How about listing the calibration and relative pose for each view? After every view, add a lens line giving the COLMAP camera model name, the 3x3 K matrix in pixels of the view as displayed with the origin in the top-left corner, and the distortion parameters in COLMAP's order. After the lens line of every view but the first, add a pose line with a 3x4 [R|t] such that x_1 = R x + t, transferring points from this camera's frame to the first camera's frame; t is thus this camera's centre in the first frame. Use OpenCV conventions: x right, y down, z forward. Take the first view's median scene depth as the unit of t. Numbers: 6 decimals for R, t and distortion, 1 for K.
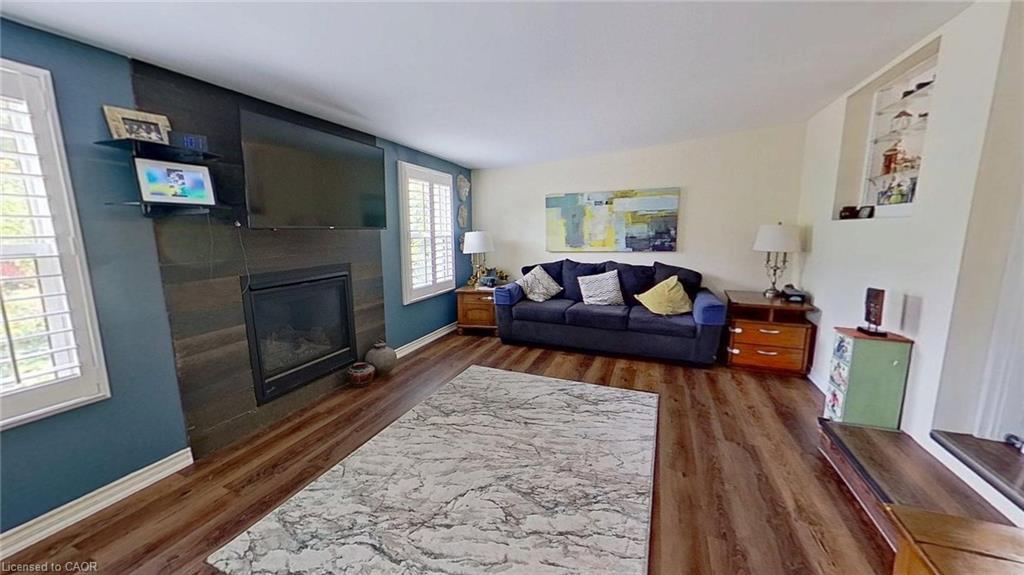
lens RADIAL K [[376.5, 0, 509.6], [0, 376.5, 287.9], [0, 0, 1]] dist [-0.002863, -0.000159]
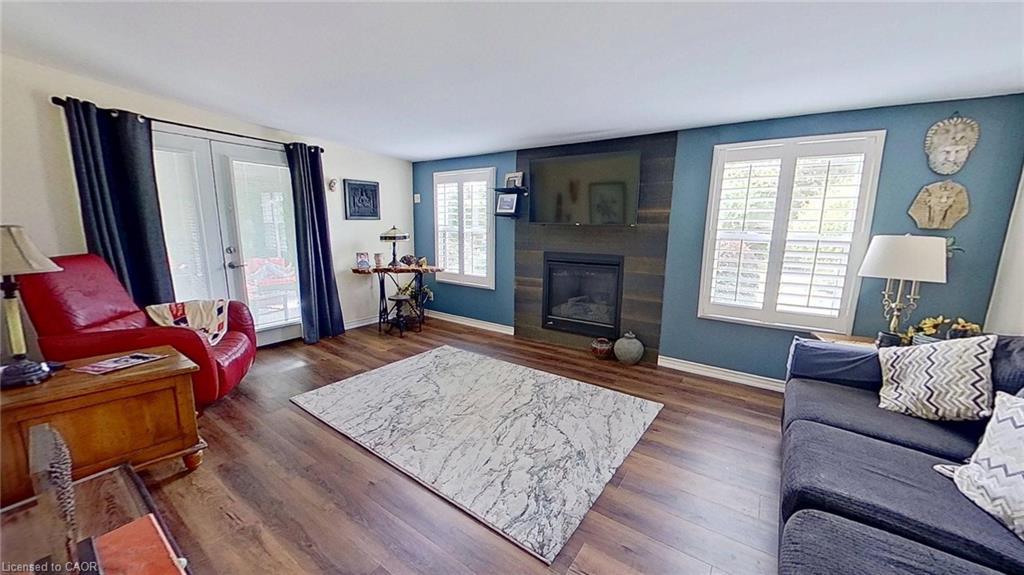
lens RADIAL K [[376.5, 0, 509.9], [0, 376.5, 290.4], [0, 0, 1]] dist [-0.002863, -0.000159]
pose [[-0.249602, 0.174489, -0.952498, 0.932948], [-0.158165, 0.963076, 0.217874, -0.193787], [0.955344, 0.205034, -0.212788, 1.120790]]
